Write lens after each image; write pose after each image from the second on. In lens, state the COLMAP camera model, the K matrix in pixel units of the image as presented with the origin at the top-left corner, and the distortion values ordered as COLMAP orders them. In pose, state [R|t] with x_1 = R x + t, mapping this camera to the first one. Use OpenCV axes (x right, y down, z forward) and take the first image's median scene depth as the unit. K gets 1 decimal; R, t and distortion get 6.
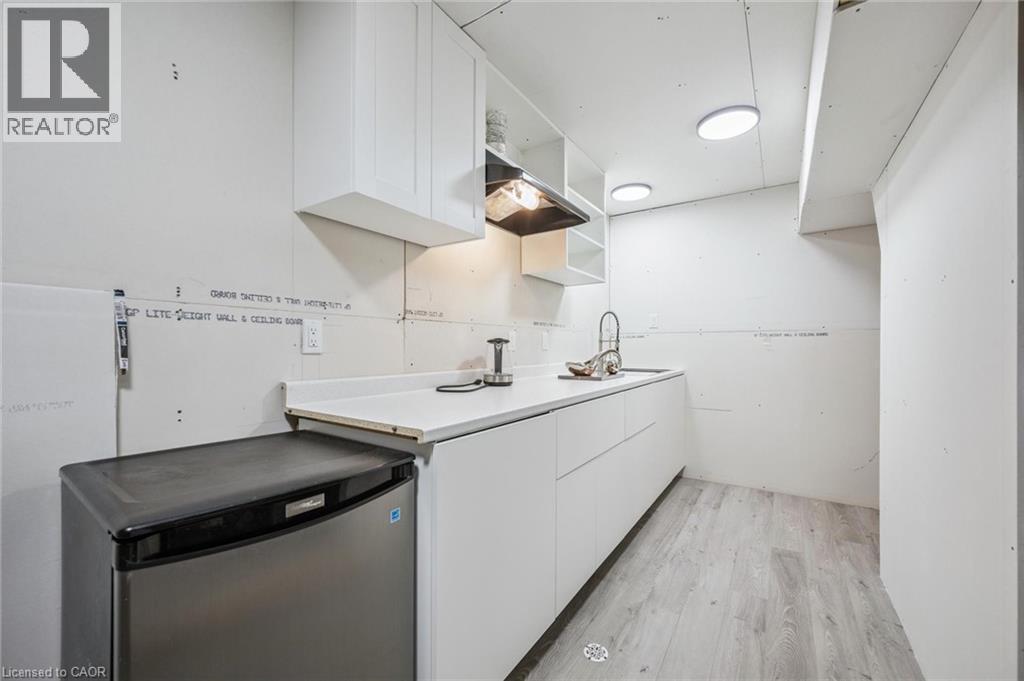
lens RADIAL K [[401.6, 0, 513.4], [0, 401.6, 343.1], [0, 0, 1]] dist [0.000664, -0.000109]
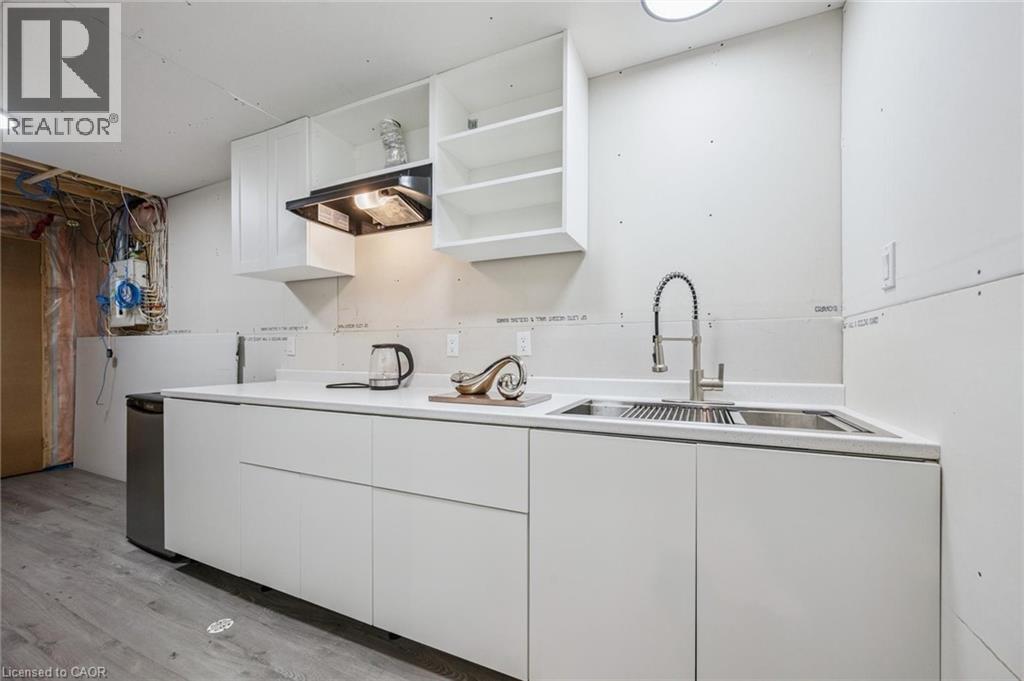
lens RADIAL K [[408.7, 0, 514.6], [0, 408.7, 355.0], [0, 0, 1]] dist [-0.001411, -0.000113]
pose [[0.160055, -0.012444, -0.987030, 1.242608], [-0.001638, 0.999916, -0.012872, 0.038000], [0.987107, 0.003677, 0.160021, 1.388127]]
